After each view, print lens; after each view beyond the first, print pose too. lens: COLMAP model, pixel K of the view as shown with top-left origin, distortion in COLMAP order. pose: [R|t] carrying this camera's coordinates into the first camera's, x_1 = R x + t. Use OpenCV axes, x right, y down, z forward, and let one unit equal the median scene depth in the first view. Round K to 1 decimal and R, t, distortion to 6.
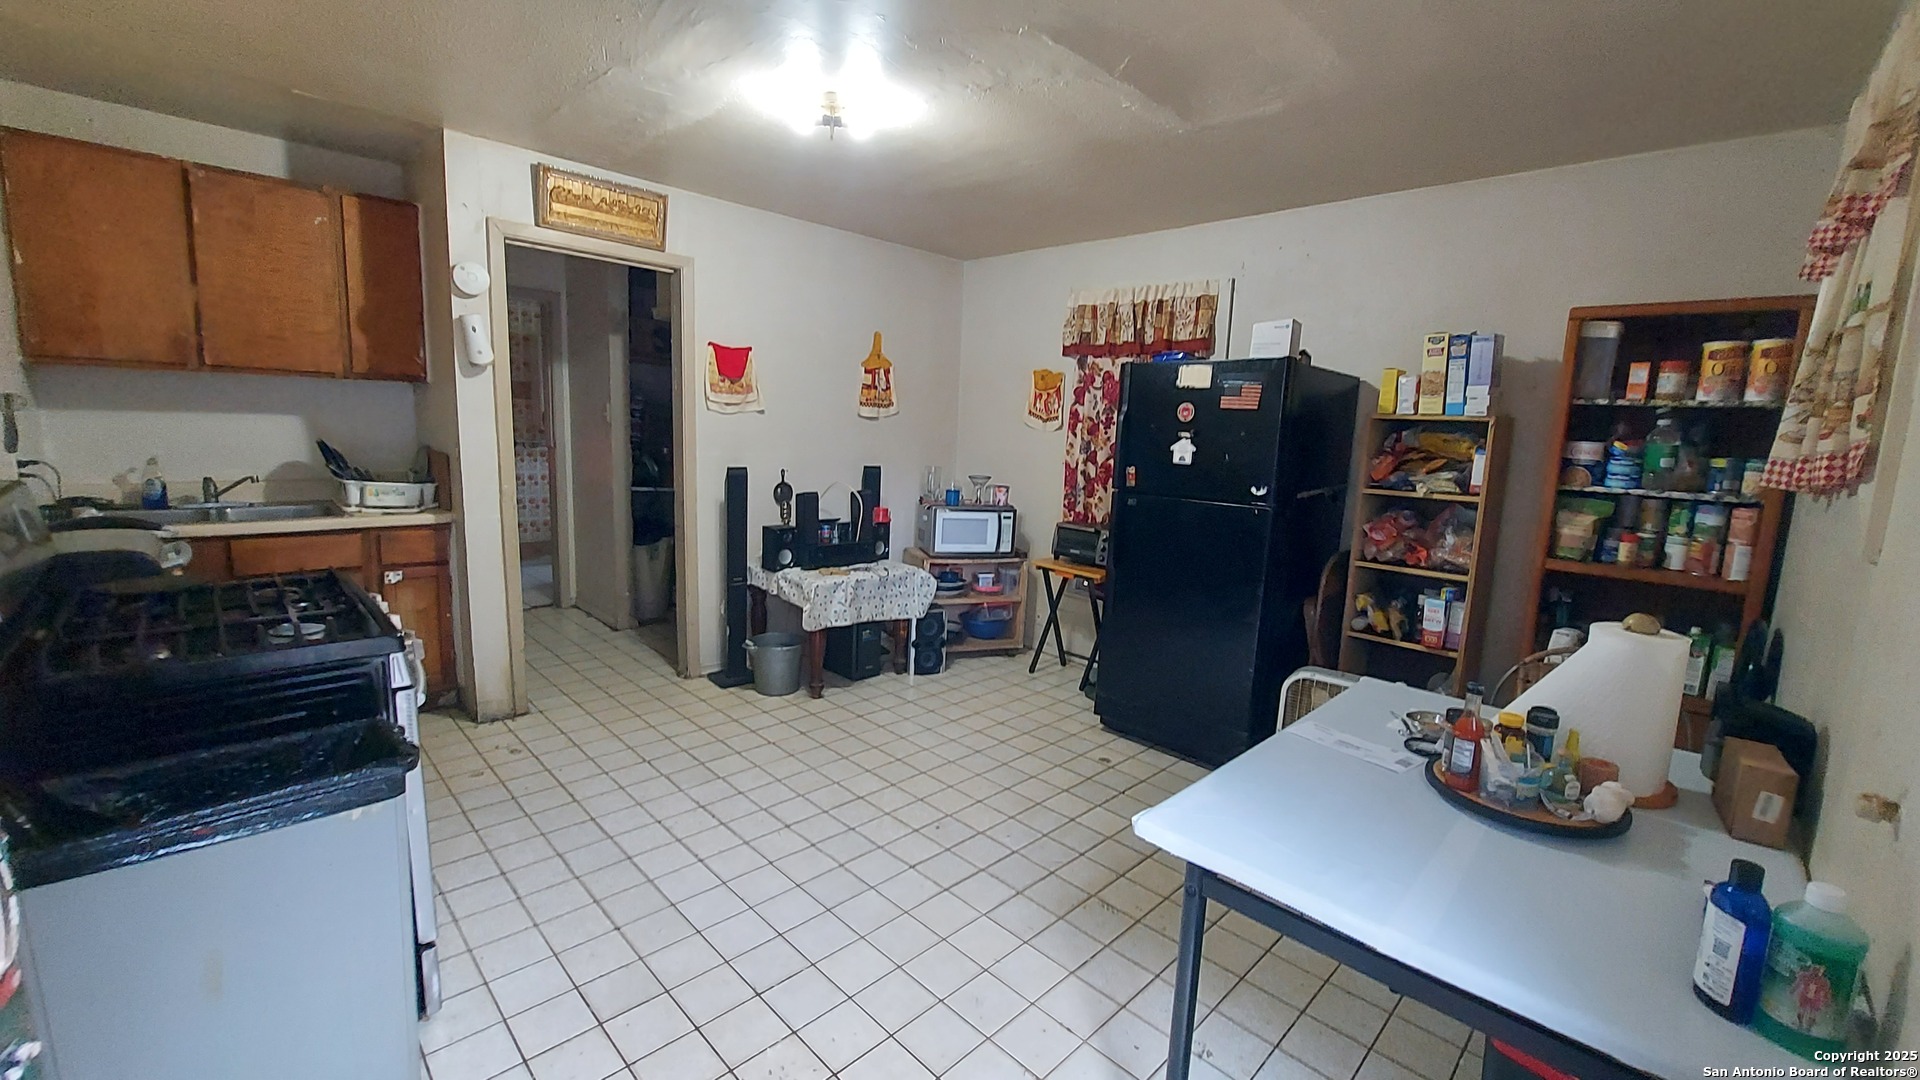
lens RADIAL K [[759.1, 0, 968.6], [0, 759.1, 539.5], [0, 0, 1]] dist [-0.023290, -0.000167]
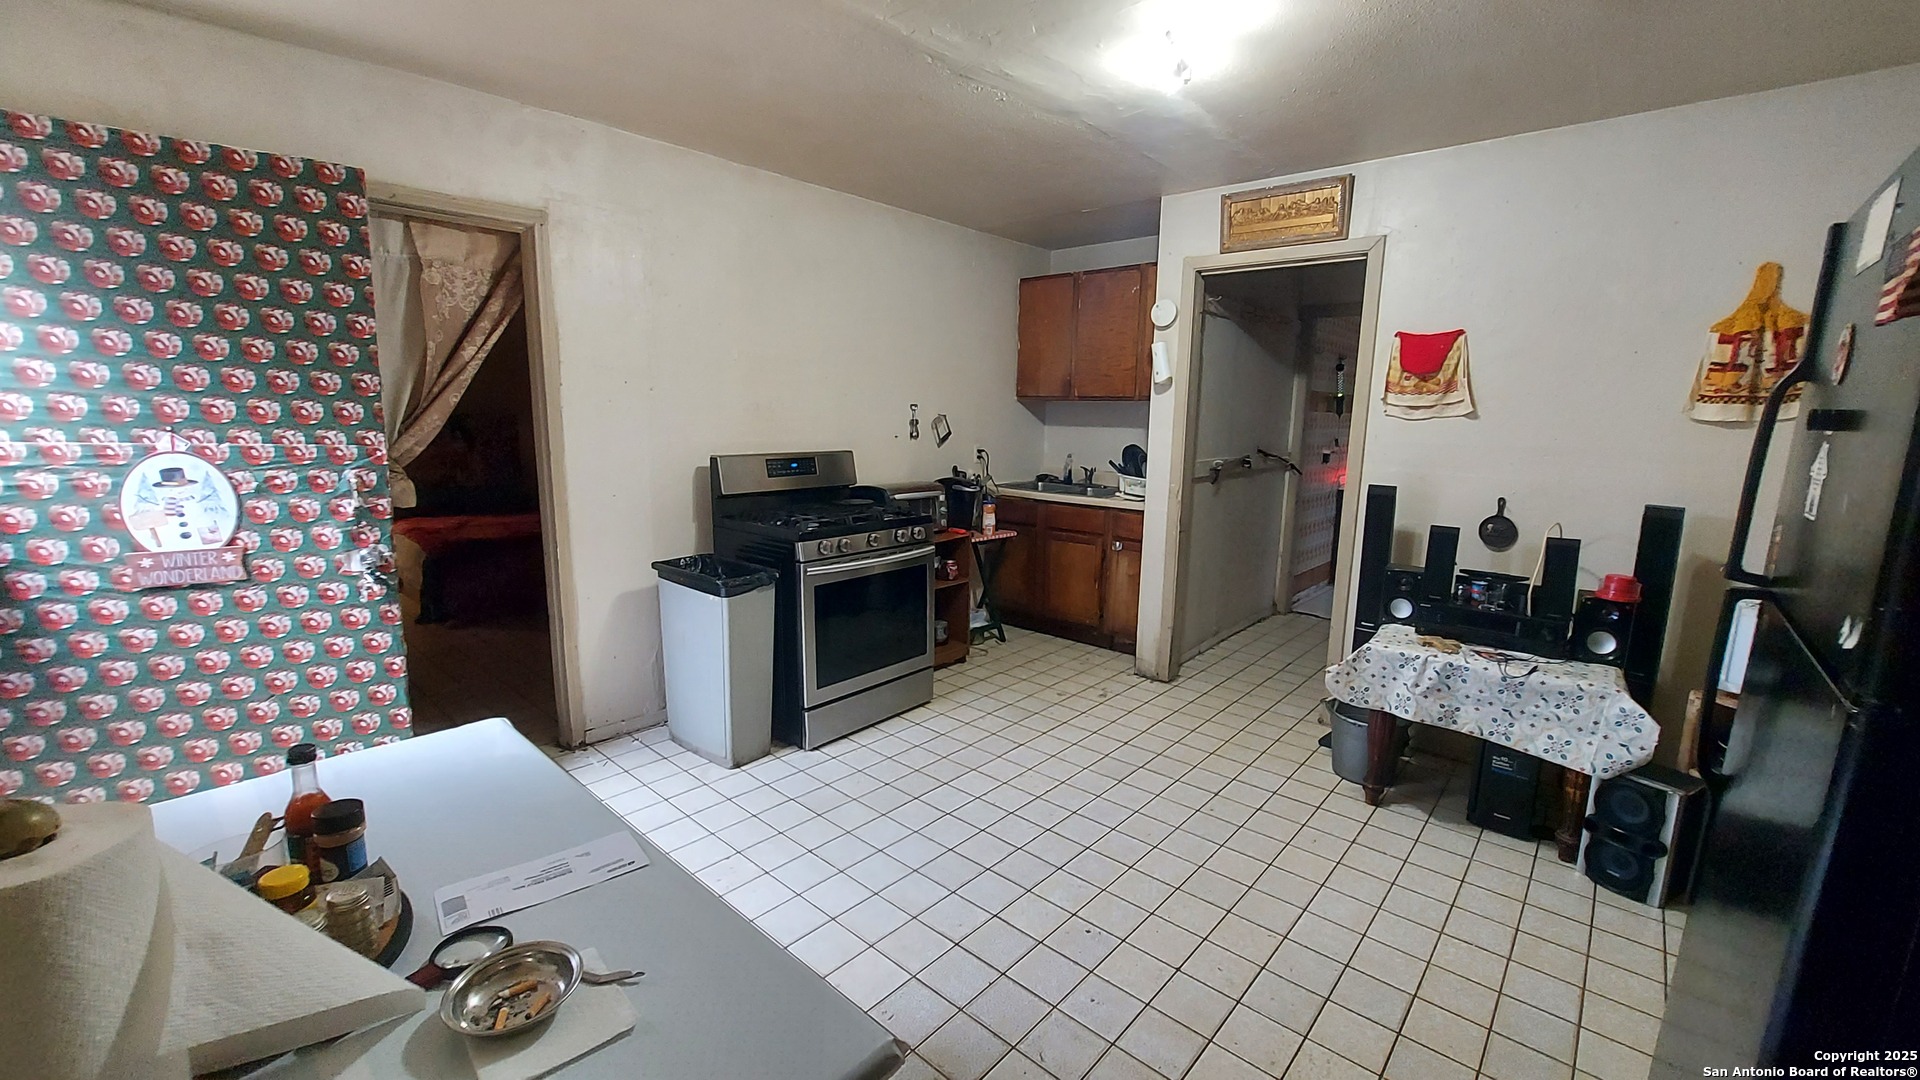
lens RADIAL K [[759.1, 0, 968.6], [0, 759.1, 539.5], [0, 0, 1]] dist [-0.023290, -0.000167]
pose [[0.050807, 0.122824, -0.991127, 0.494954], [-0.164809, 0.979834, 0.112976, -0.061303], [0.985016, 0.157607, 0.070025, 0.556329]]
